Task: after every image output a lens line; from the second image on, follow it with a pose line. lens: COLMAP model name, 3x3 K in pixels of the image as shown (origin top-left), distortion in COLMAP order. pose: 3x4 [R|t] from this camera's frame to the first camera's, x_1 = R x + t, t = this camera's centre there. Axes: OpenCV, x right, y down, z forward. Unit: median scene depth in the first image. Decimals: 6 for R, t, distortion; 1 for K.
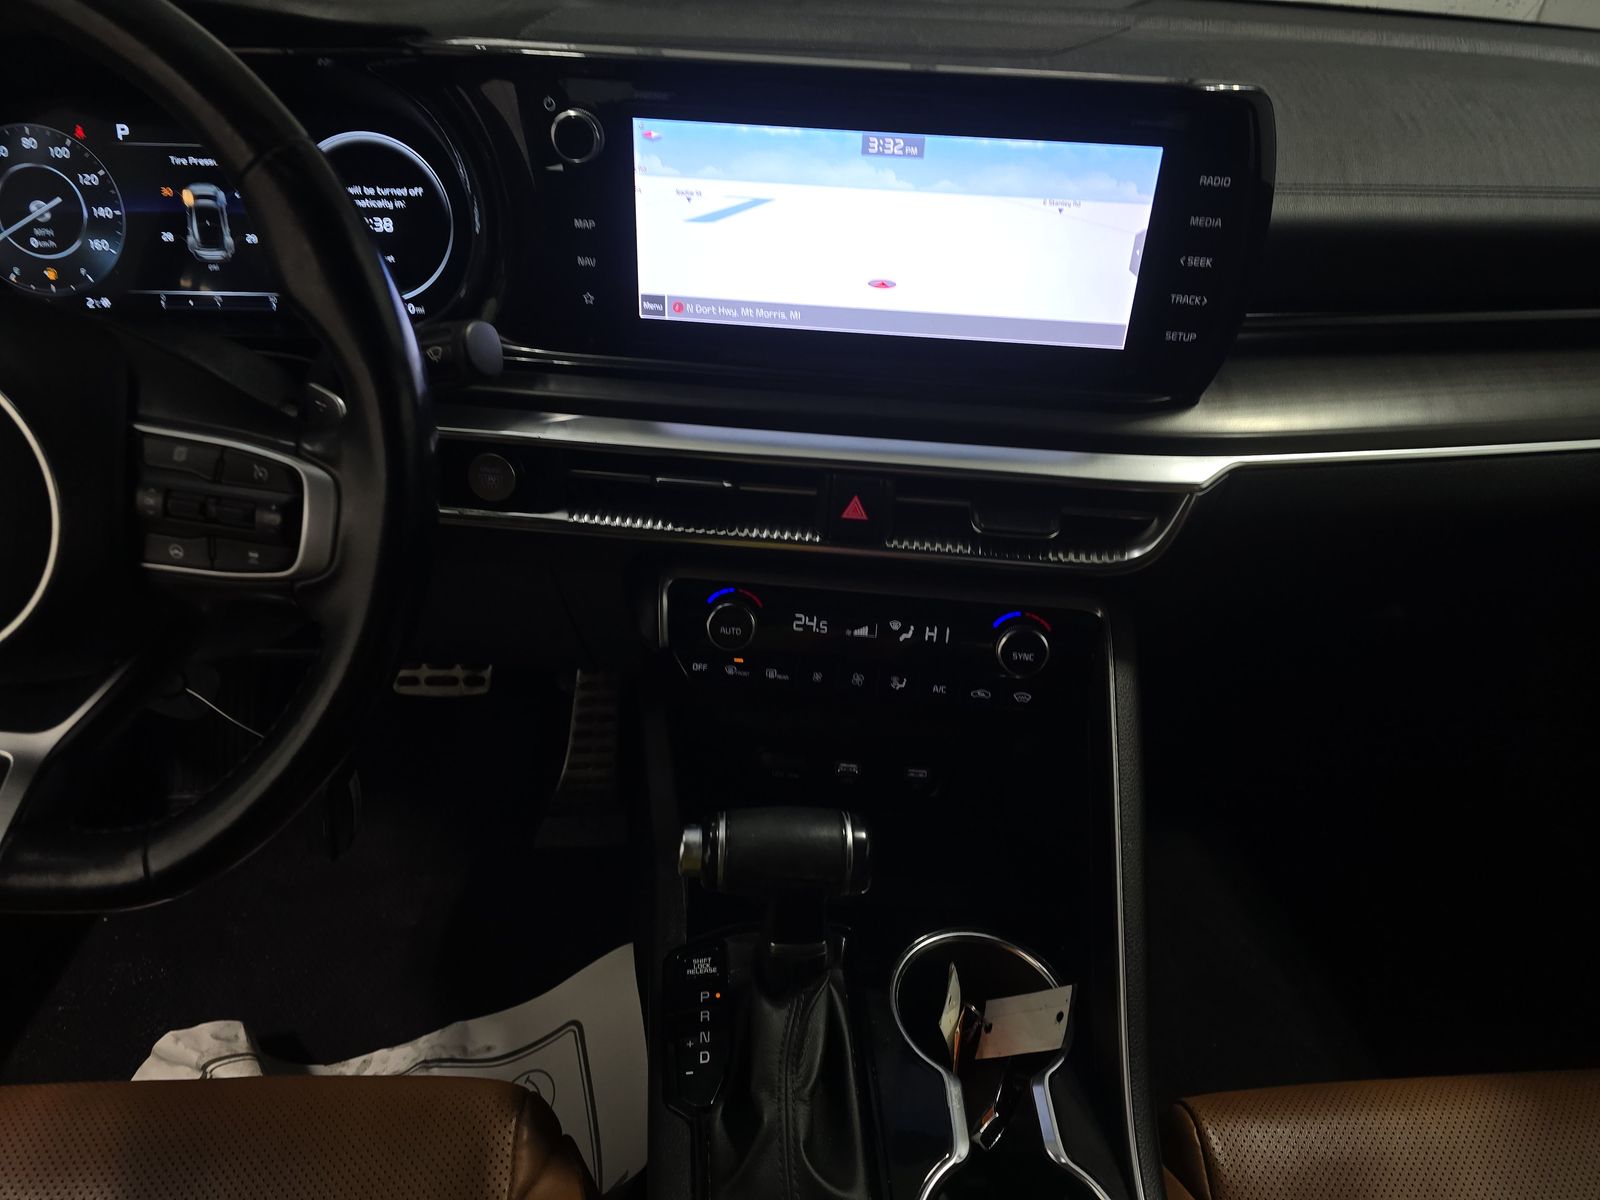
lens RADIAL K [[1066.1, 0, 804.4], [0, 1066.1, 597.9], [0, 0, 1]] dist [0.007938, -0.023366]
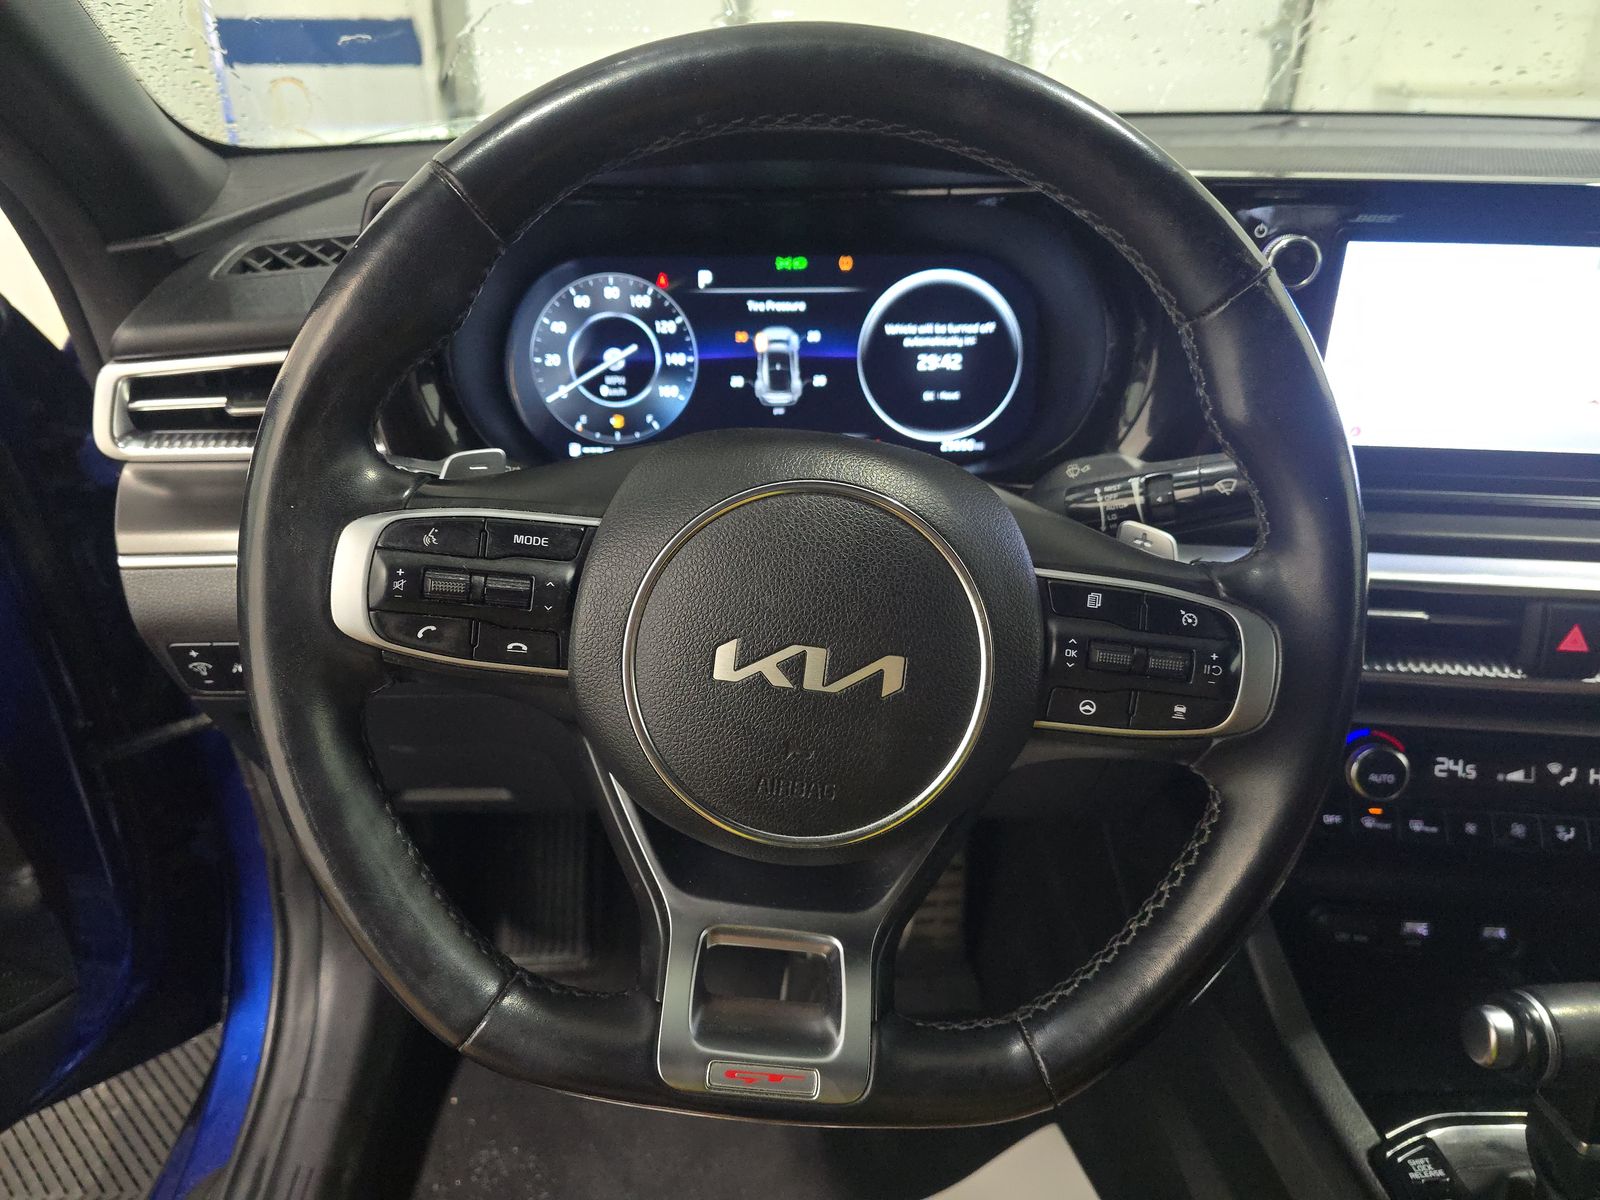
lens RADIAL K [[1066.1, 0, 787.2], [0, 1066.1, 591.6], [0, 0, 1]] dist [0.007938, -0.023366]
pose [[0.998655, -0.027710, -0.043827, -0.517829], [0.021752, 0.991144, -0.131000, -0.018436], [0.047069, 0.129871, 0.990413, 0.056331]]
